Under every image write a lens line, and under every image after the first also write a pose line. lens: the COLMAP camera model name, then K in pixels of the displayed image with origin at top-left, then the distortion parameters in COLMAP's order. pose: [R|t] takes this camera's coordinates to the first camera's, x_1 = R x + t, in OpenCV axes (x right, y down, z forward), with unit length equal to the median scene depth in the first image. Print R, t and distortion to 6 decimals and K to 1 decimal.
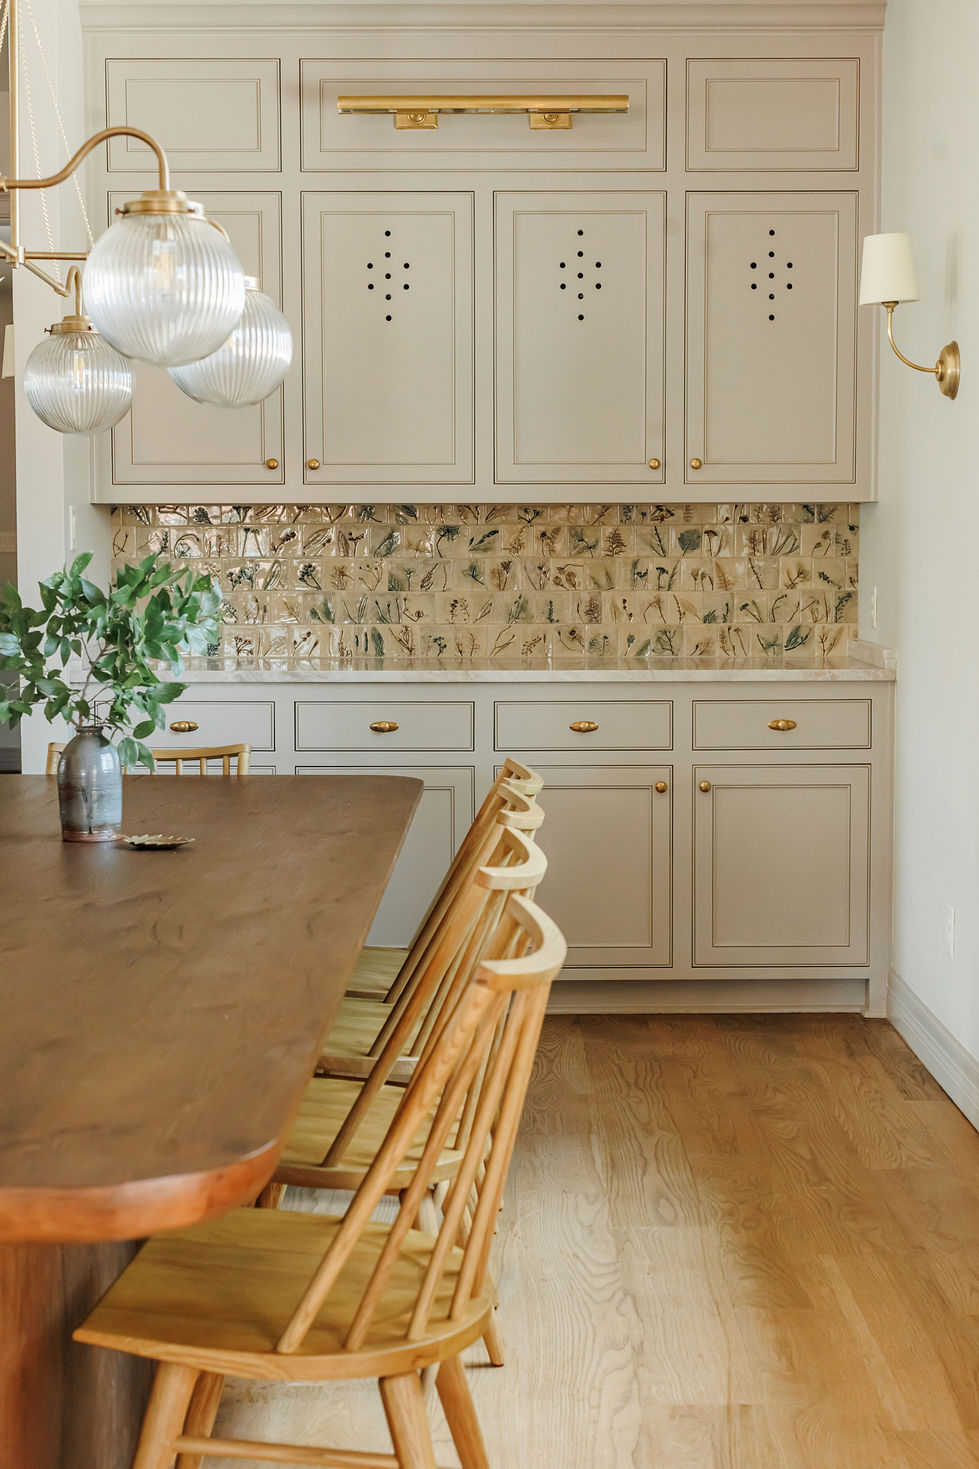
lens RADIAL K [[2190.5, 0, 512.1], [0, 2190.5, 713.2], [0, 0, 1]] dist [0.035241, 0.000000]
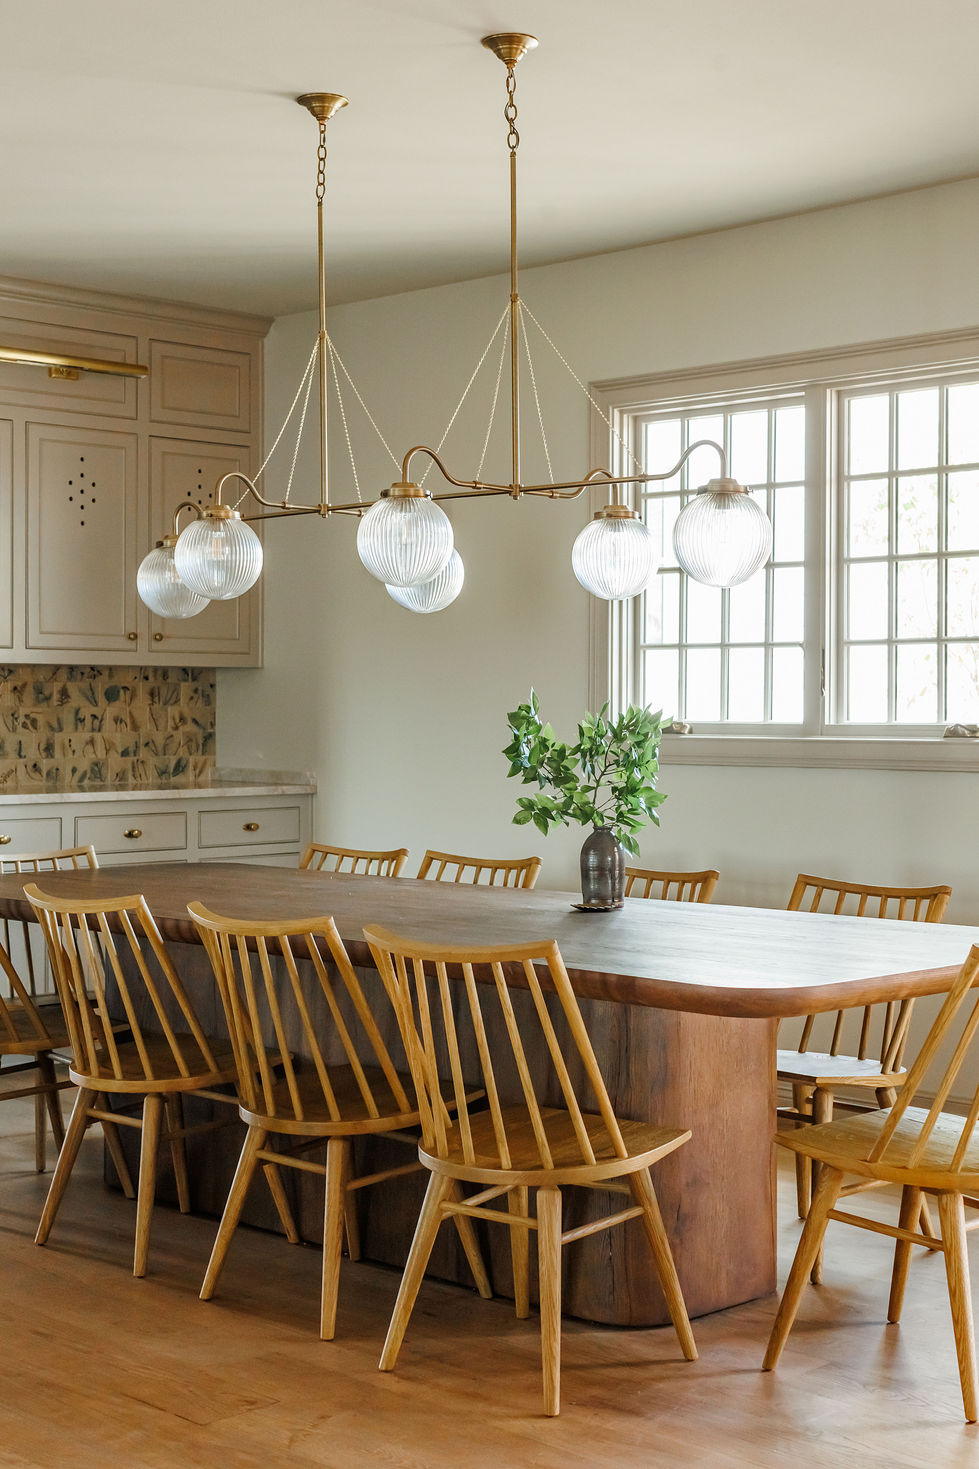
lens RADIAL K [[2190.5, 0, 474.9], [0, 2190.5, 727.4], [0, 0, 1]] dist [0.035241, 0.000000]
pose [[0.718543, -0.003902, 0.695471, -0.674048], [0.050453, 0.997642, -0.046530, 0.012870], [-0.693650, 0.068522, 0.717046, -0.086899]]
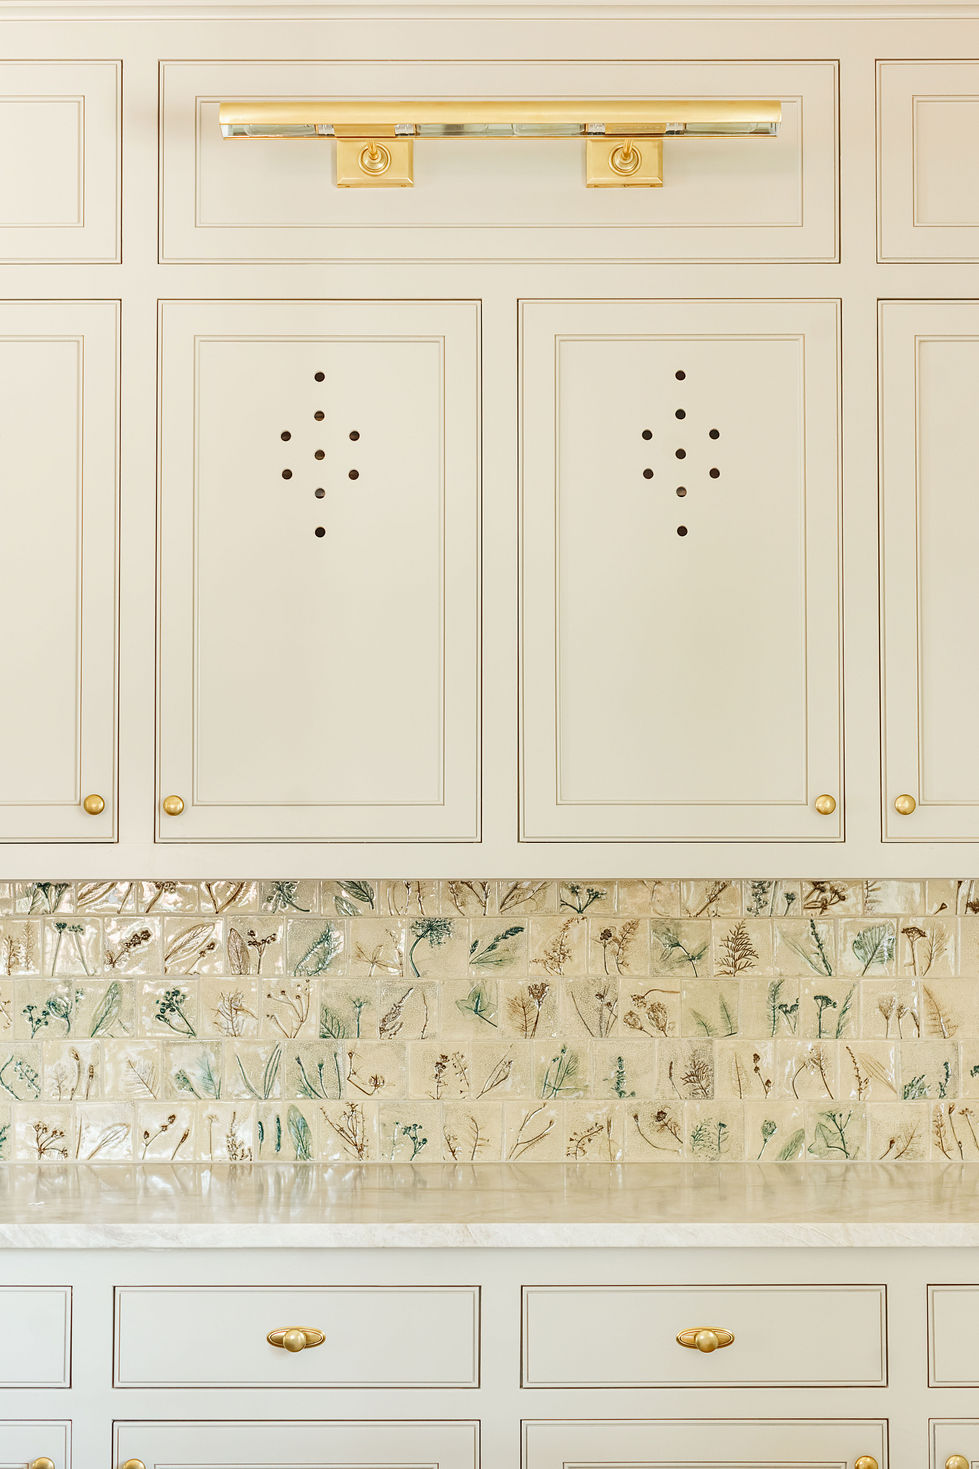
lens RADIAL K [[2190.5, 0, 503.1], [0, 2190.5, 805.5], [0, 0, 1]] dist [0.035241, 0.000000]
pose [[0.999999, 0.000749, -0.000950, -0.010809], [-0.000856, 0.992968, -0.118381, -0.048965], [0.000855, 0.118381, 0.992968, 0.456066]]
